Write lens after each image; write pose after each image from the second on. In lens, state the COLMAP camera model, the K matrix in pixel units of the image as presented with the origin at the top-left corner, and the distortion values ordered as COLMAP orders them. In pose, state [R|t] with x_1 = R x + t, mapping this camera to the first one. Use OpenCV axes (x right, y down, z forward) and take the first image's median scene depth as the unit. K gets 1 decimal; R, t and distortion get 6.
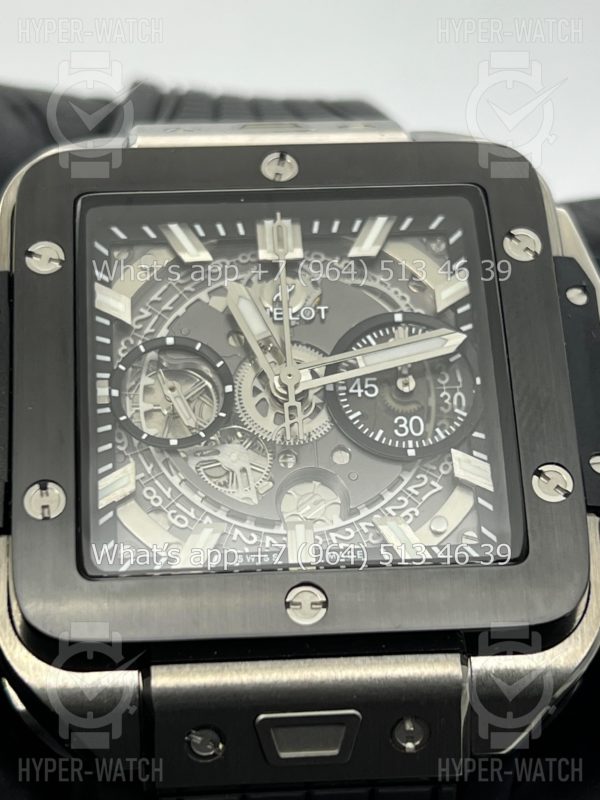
lens RADIAL K [[1889.7, 0, 300.0], [0, 1889.7, 400.0], [0, 0, 1]] dist [0.261979, -1.207255]
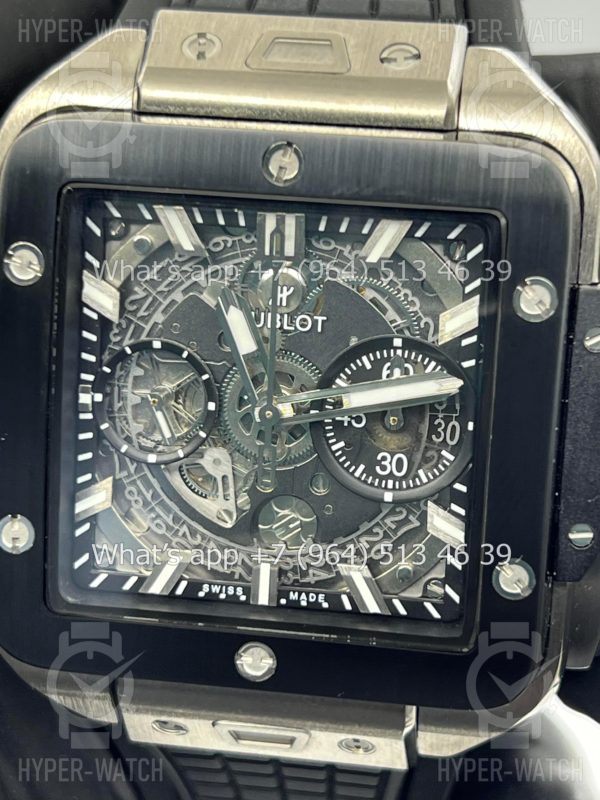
lens RADIAL K [[1889.7, 0, 300.0], [0, 1889.7, 400.0], [0, 0, 1]] dist [0.261979, -1.207255]
pose [[0.975521, 0.141971, -0.167935, 0.169416], [-0.019025, 0.815298, 0.578729, -0.571545], [0.219080, -0.561368, 0.798041, 0.234334]]
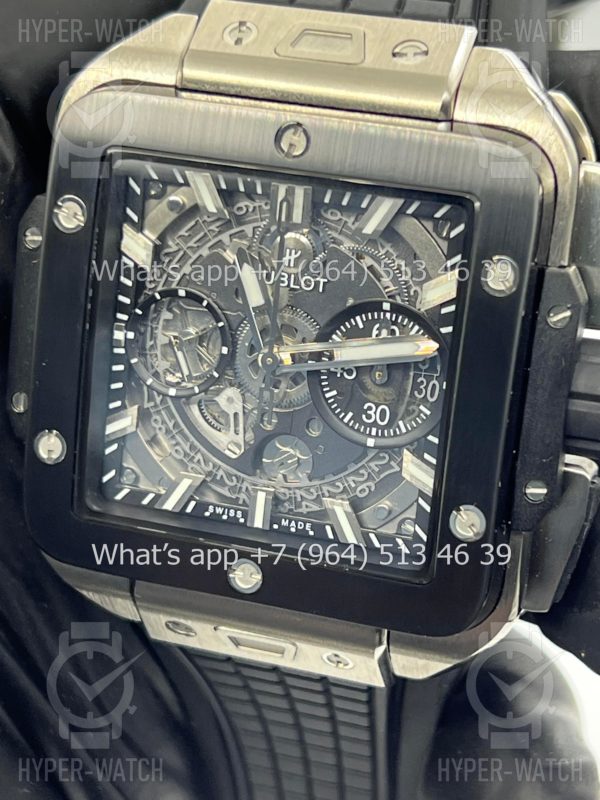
lens RADIAL K [[1889.7, 0, 300.0], [0, 1889.7, 400.0], [0, 0, 1]] dist [0.261979, -1.207255]
pose [[0.926187, 0.223007, -0.304048, 0.346475], [0.001956, 0.803504, 0.595296, -0.641662], [0.377059, -0.551950, 0.743759, 0.174777]]
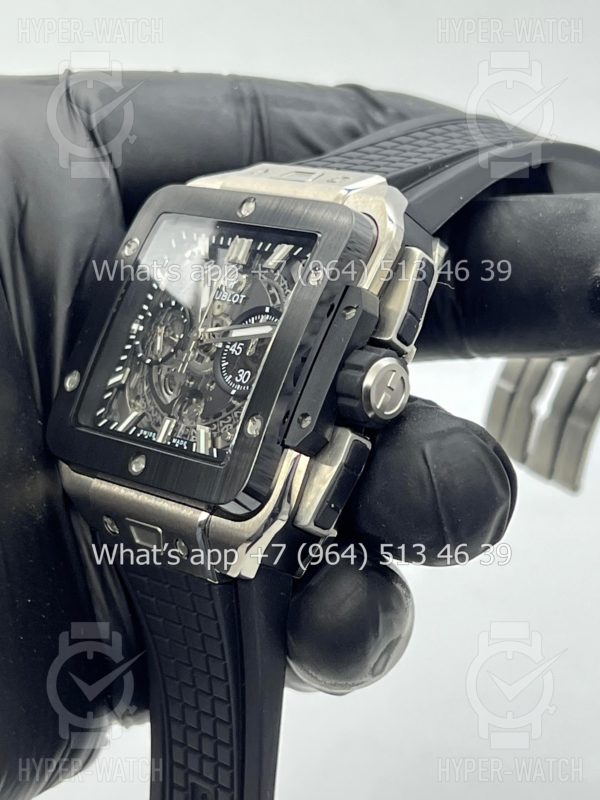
lens RADIAL K [[1889.7, 0, 300.0], [0, 1889.7, 400.0], [0, 0, 1]] dist [0.261979, -1.207255]
pose [[0.632286, 0.190991, -0.750824, 1.344890], [-0.088622, 0.980606, 0.174811, -0.261458], [0.769649, -0.043991, 0.636950, -0.026291]]
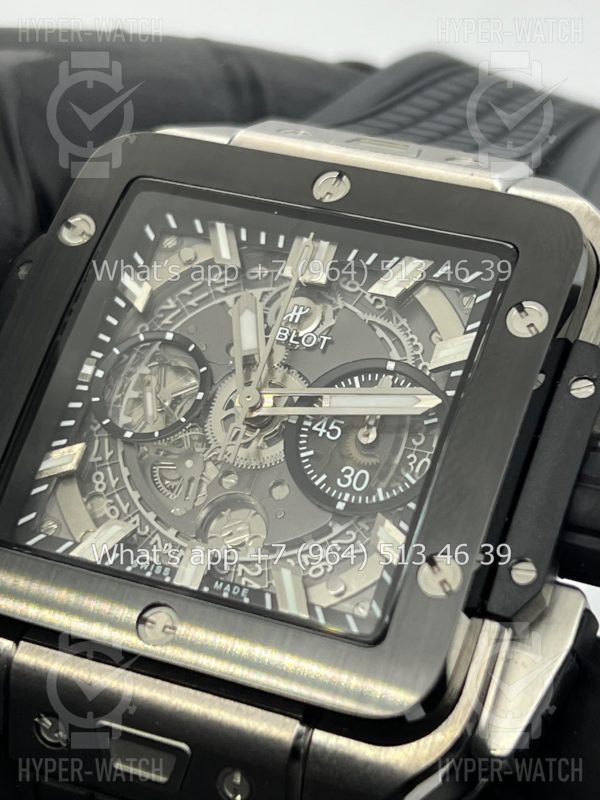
lens RADIAL K [[1889.7, 0, 300.0], [0, 1889.7, 400.0], [0, 0, 1]] dist [0.261979, -1.207255]
pose [[0.878970, 0.235046, -0.414929, 0.418084], [-0.225424, 0.971536, 0.072818, -0.087525], [0.420234, 0.029530, 0.906935, 0.125192]]
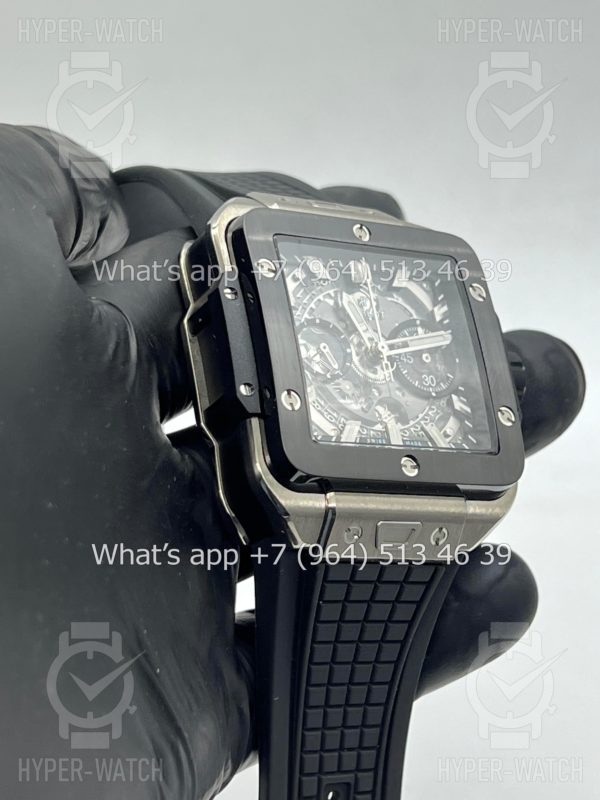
lens RADIAL K [[1889.7, 0, 300.0], [0, 1889.7, 400.0], [0, 0, 1]] dist [0.261979, -1.207255]
pose [[0.875201, 0.095516, 0.474235, -0.953244], [-0.097785, 0.995008, -0.019945, 0.083830], [-0.473773, -0.028917, 0.880172, -0.610952]]
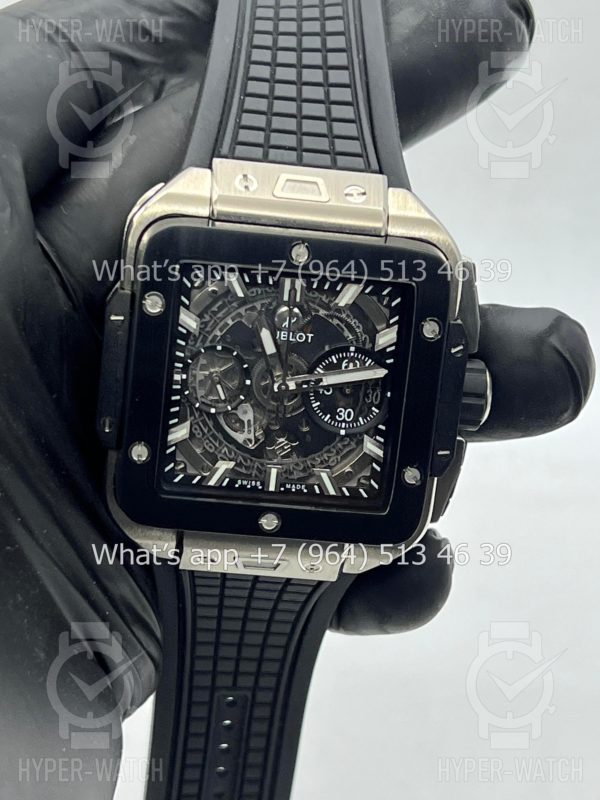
lens RADIAL K [[1889.7, 0, 300.0], [0, 1889.7, 400.0], [0, 0, 1]] dist [0.261979, -1.207255]
pose [[0.985012, 0.154680, 0.076329, -0.121518], [-0.169276, 0.781884, 0.600003, -1.054383], [0.033128, -0.603931, 0.796348, -0.408693]]
